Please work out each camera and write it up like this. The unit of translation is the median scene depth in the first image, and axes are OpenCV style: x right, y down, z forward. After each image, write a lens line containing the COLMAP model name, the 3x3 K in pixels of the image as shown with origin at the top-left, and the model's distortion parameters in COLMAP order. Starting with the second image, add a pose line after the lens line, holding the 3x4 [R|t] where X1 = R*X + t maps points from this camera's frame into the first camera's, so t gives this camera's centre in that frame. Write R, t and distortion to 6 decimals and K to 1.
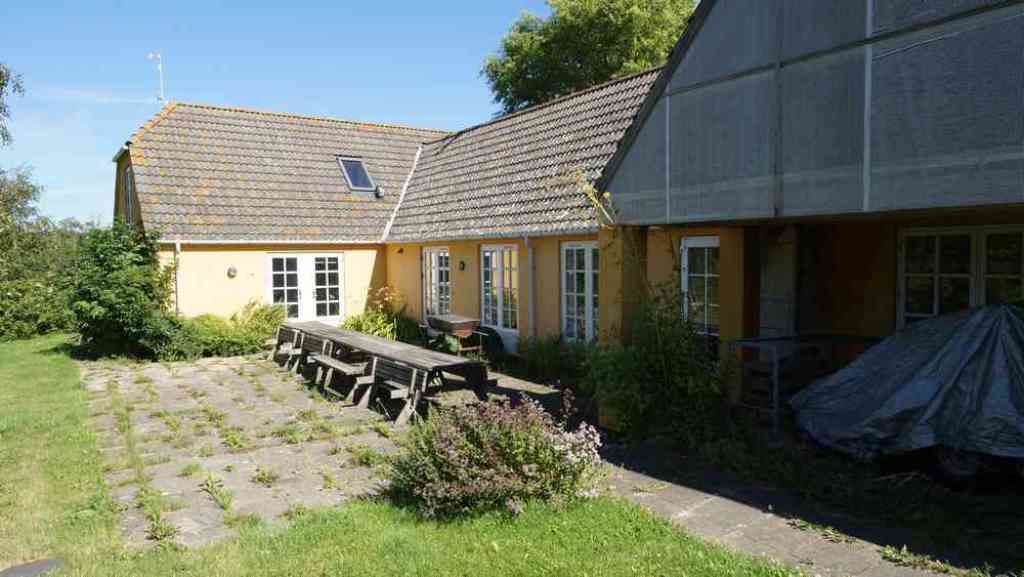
lens RADIAL K [[703.8, 0, 512.0], [0, 703.8, 288.5], [0, 0, 1]] dist [-0.002408, -0.001311]
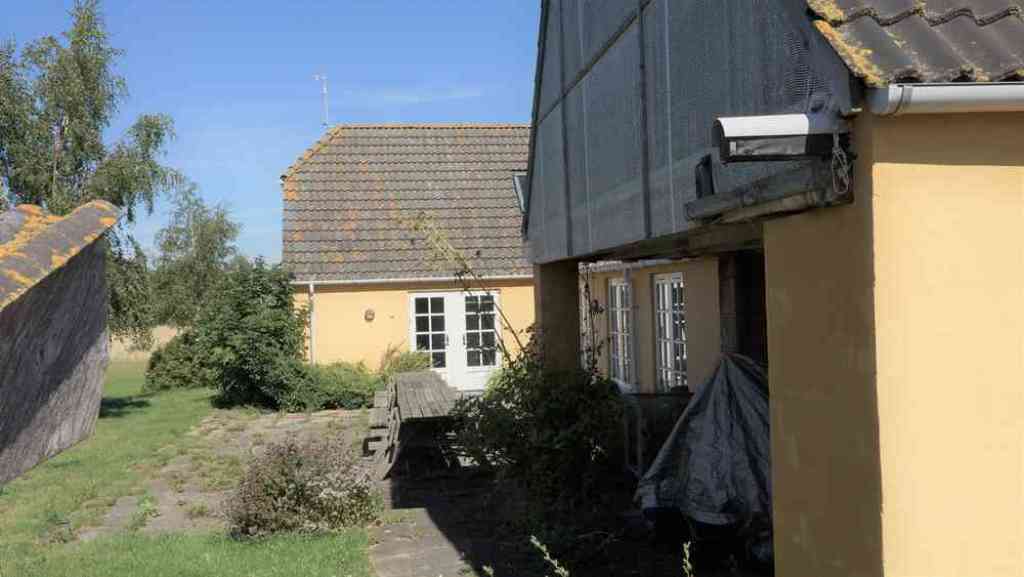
lens RADIAL K [[1007.0, 0, 512.0], [0, 1007.0, 288.5], [0, 0, 1]] dist [-0.000314, 0.001757]
pose [[0.908490, -0.020543, -0.417401, 0.291412], [0.002934, 0.999080, -0.042784, -0.001737], [0.417896, 0.037644, 0.907715, -0.078429]]
